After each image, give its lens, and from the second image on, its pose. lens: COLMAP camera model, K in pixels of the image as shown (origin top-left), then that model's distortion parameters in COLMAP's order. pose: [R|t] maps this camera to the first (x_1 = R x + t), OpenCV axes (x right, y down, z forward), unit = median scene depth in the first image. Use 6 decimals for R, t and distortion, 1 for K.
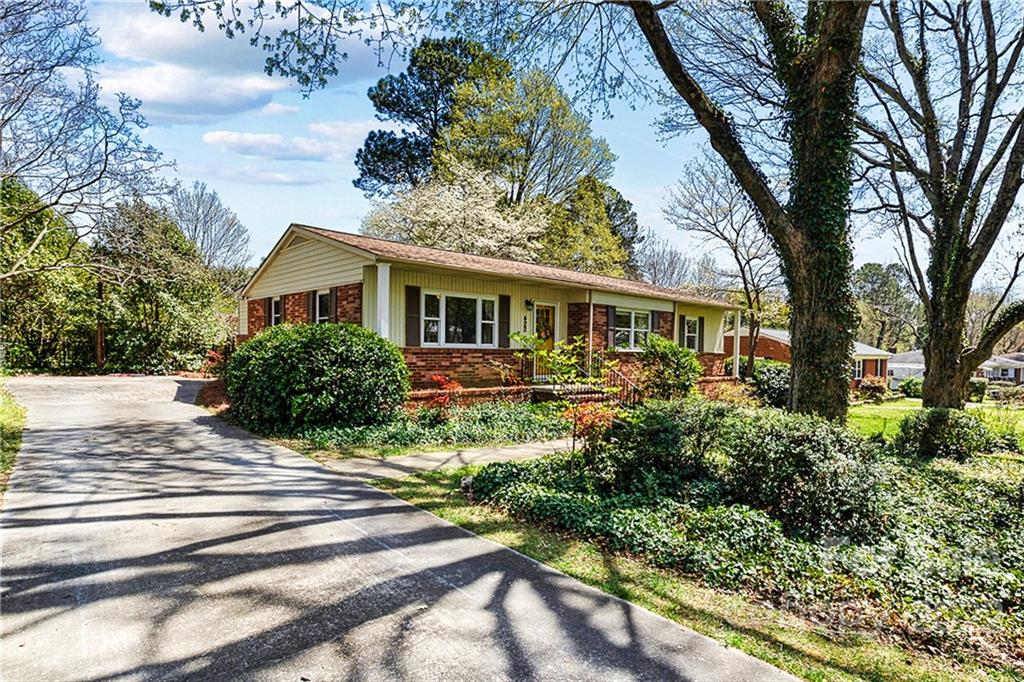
lens RADIAL K [[514.7, 0, 515.9], [0, 514.7, 331.6], [0, 0, 1]] dist [-0.026533, 0.001435]
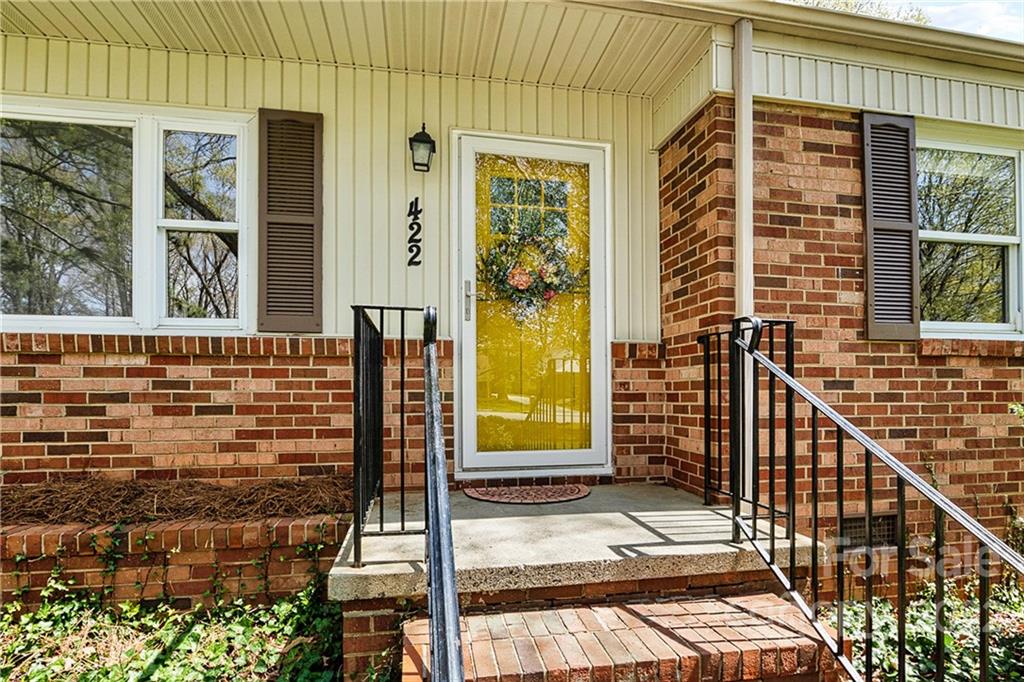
lens RADIAL K [[514.7, 0, 515.9], [0, 514.7, 331.6], [0, 0, 1]] dist [-0.026533, 0.001435]
pose [[0.835911, -0.043973, -0.547101, 0.197342], [0.029637, 0.998948, -0.035007, 0.043297], [0.548065, 0.013048, 0.836334, 0.885030]]
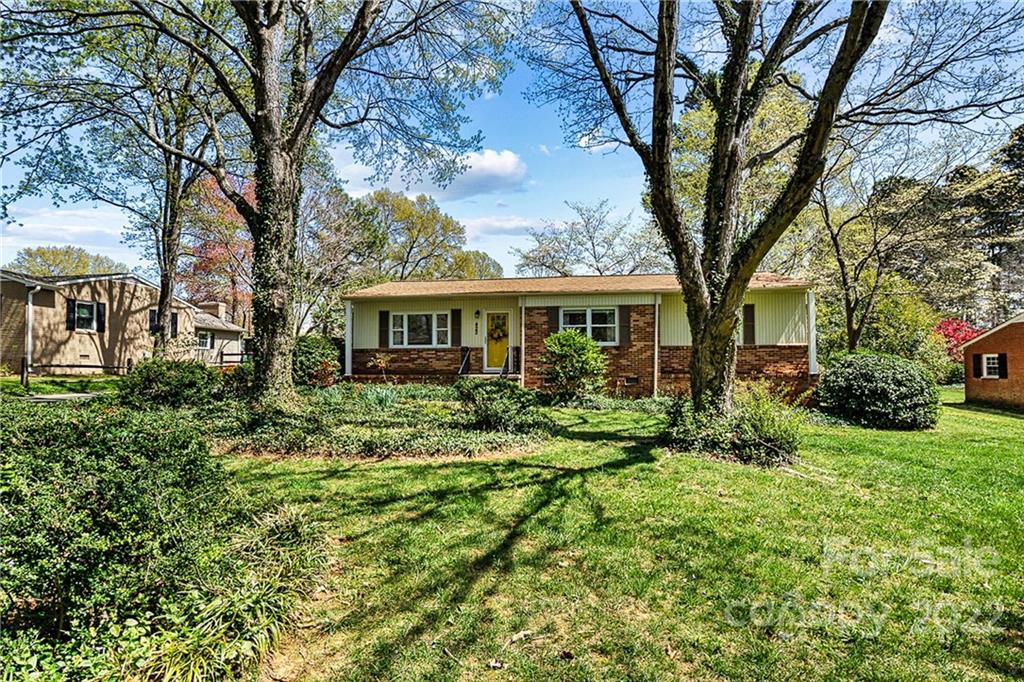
lens RADIAL K [[514.7, 0, 515.9], [0, 514.7, 331.6], [0, 0, 1]] dist [-0.026533, 0.001435]
pose [[0.632601, -0.060390, -0.772120, 1.184674], [0.042283, 0.998161, -0.043426, 0.058824], [0.773322, -0.005176, 0.633992, 0.252405]]
